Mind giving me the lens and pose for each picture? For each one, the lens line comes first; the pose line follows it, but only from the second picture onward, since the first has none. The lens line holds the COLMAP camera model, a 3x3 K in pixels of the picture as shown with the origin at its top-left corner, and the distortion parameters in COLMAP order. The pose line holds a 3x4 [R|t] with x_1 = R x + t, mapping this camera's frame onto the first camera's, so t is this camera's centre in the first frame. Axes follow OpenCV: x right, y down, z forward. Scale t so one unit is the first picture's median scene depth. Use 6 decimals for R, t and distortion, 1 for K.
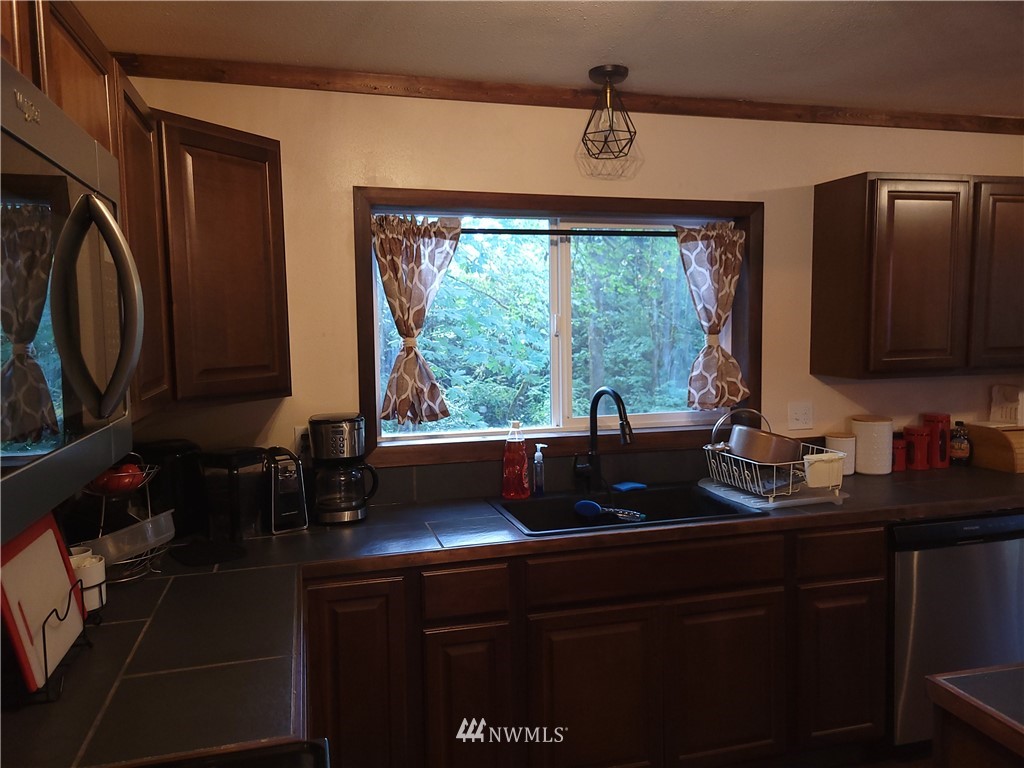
lens RADIAL K [[766.5, 0, 512.4], [0, 766.5, 383.2], [0, 0, 1]] dist [0.053084, -0.037084]
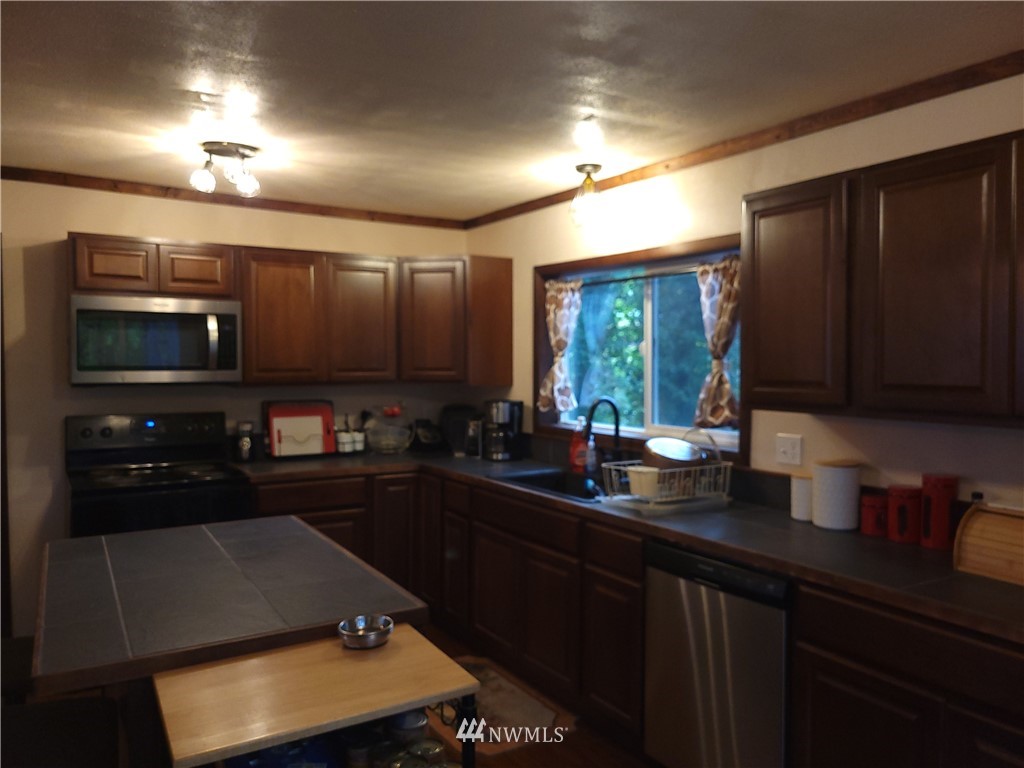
lens RADIAL K [[766.5, 0, 516.8], [0, 766.5, 386.0], [0, 0, 1]] dist [0.053084, -0.037084]
pose [[0.297401, 0.052508, -0.953308, 1.258564], [-0.078618, 0.996443, 0.030357, -0.040186], [0.951510, 0.065918, 0.300471, 0.435343]]
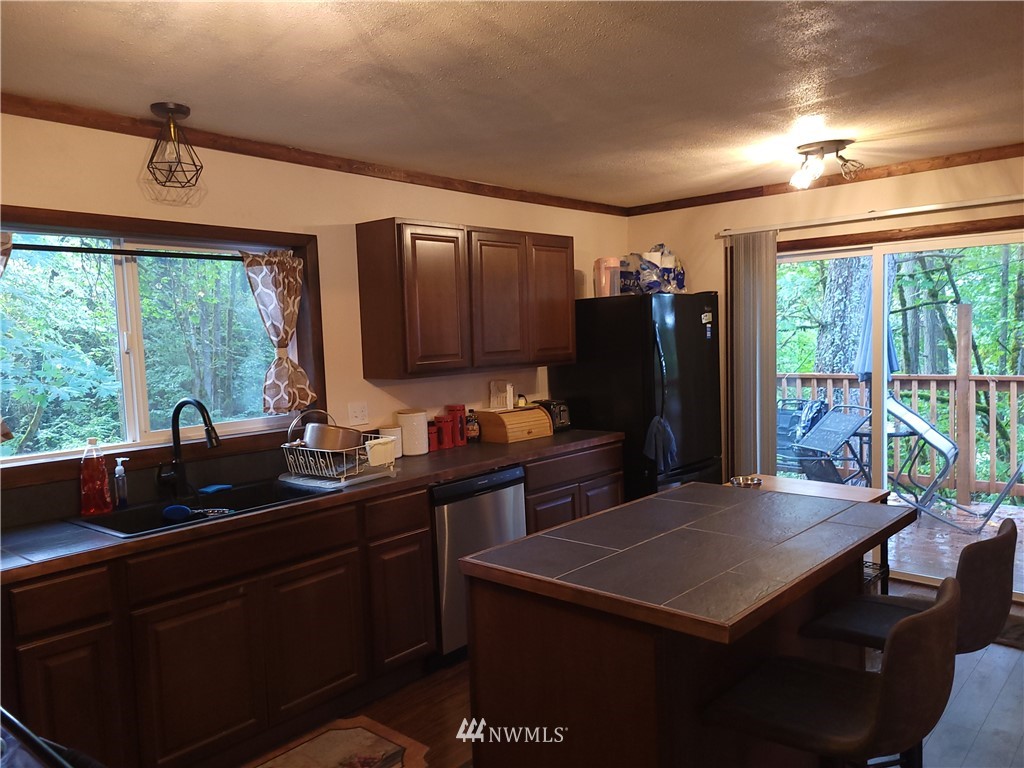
lens RADIAL K [[766.5, 0, 512.2], [0, 766.5, 390.6], [0, 0, 1]] dist [0.053084, -0.037084]
pose [[0.838077, -0.056962, 0.542571, -0.081491], [0.070027, 0.997539, -0.003439, 0.029562], [-0.541040, 0.040876, 0.840003, -0.152440]]
